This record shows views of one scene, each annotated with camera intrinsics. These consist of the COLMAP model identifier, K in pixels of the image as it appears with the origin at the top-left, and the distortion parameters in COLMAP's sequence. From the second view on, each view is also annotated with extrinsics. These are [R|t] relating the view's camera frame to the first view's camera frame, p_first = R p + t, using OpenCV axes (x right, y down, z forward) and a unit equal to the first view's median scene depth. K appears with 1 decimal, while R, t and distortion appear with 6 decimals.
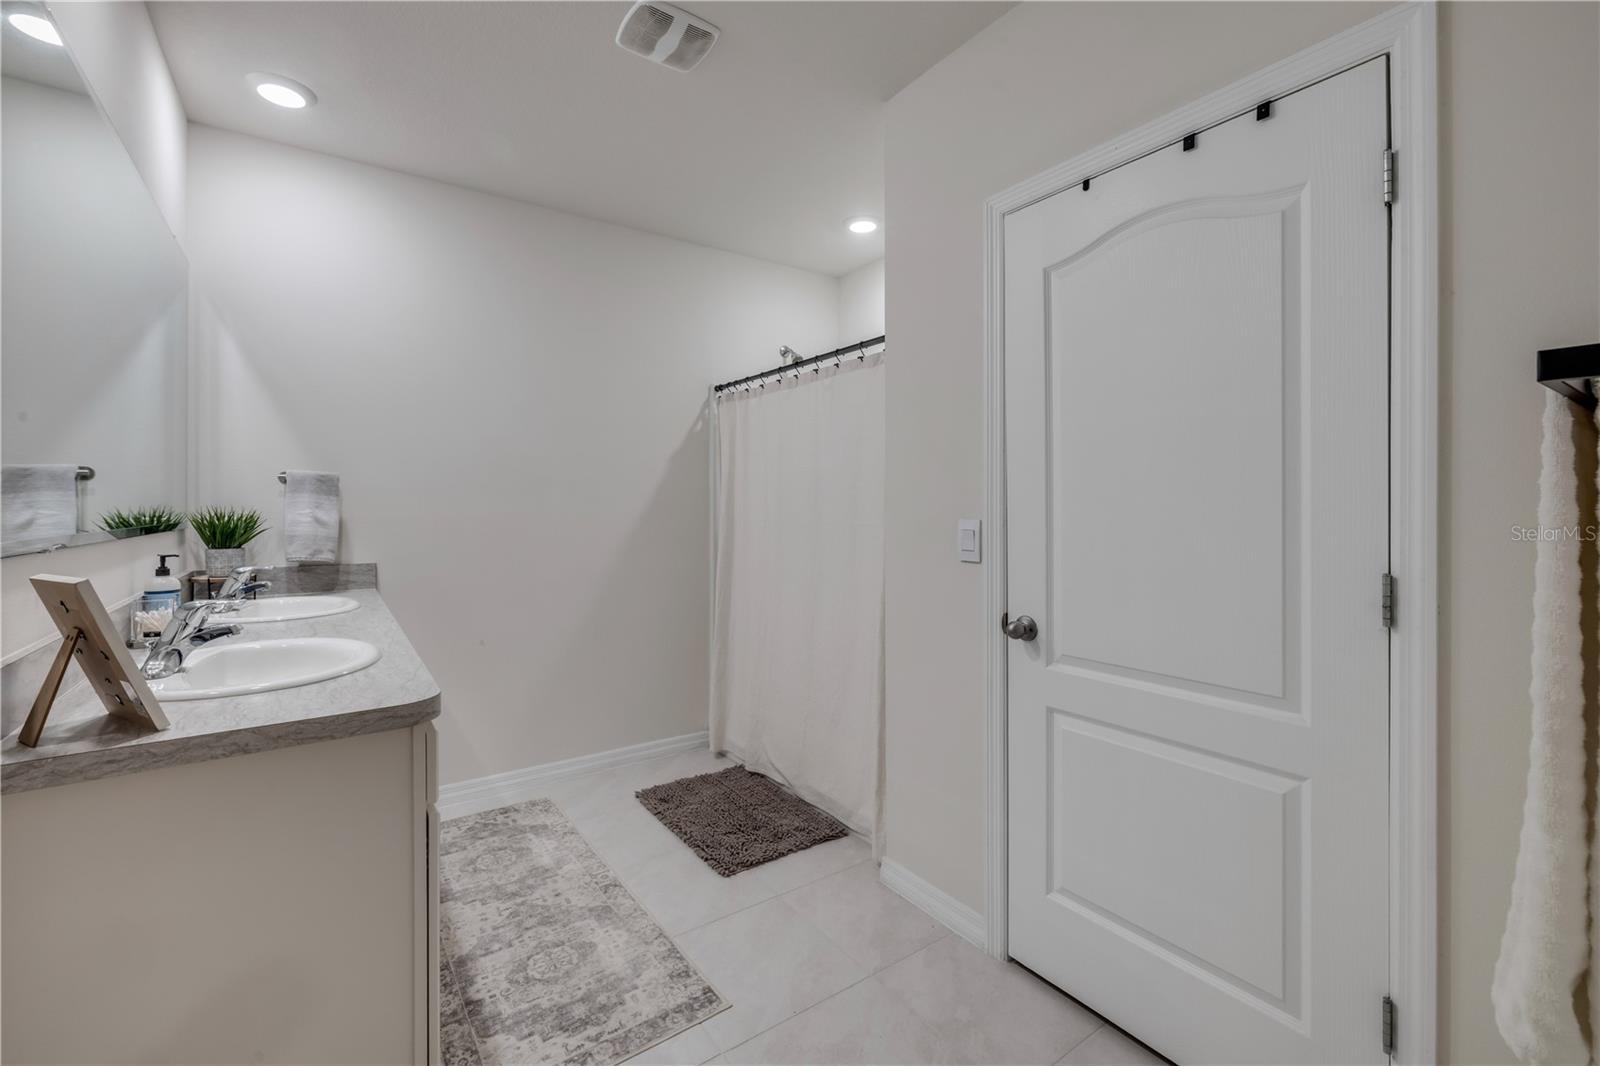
lens RADIAL K [[679.2, 0, 820.4], [0, 679.2, 506.0], [0, 0, 1]] dist [0.000012, 0.000031]
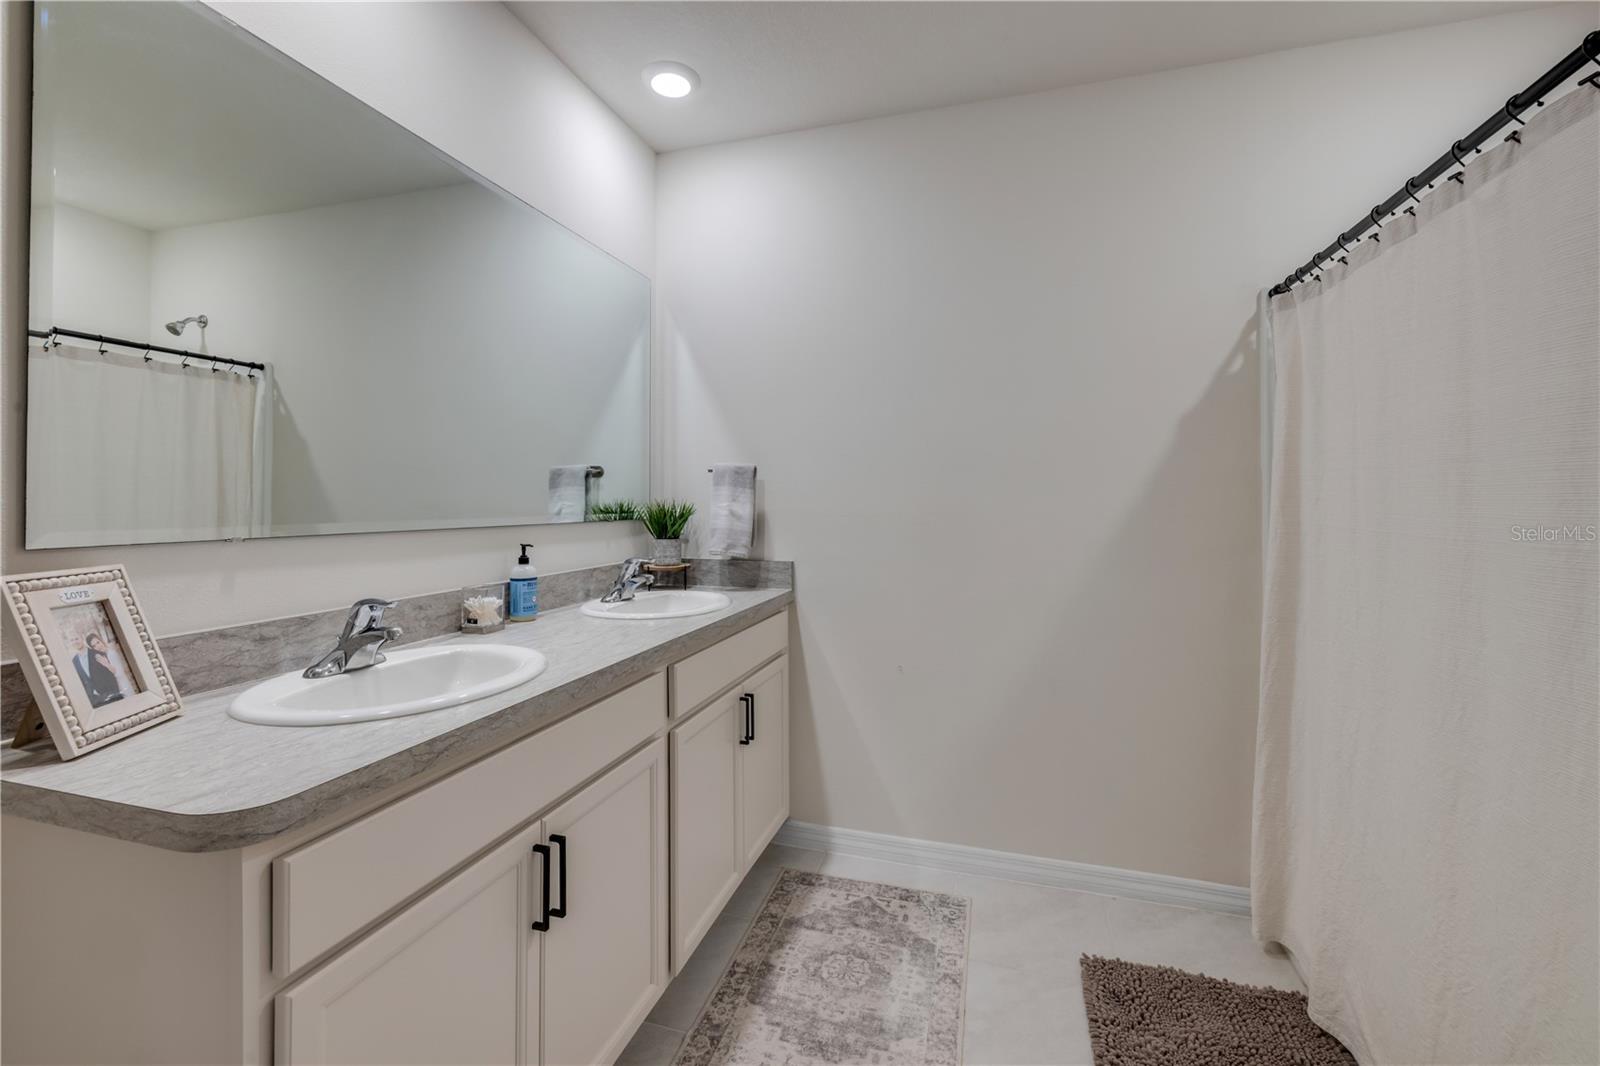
lens RADIAL K [[689.0, 0, 797.7], [0, 689.0, 491.0], [0, 0, 1]] dist [-0.000588, -0.000106]
pose [[0.594979, -0.009897, -0.803680, 0.102532], [-0.001539, 0.999908, -0.013453, 0.001814], [0.803739, 0.009241, 0.594910, 0.477879]]
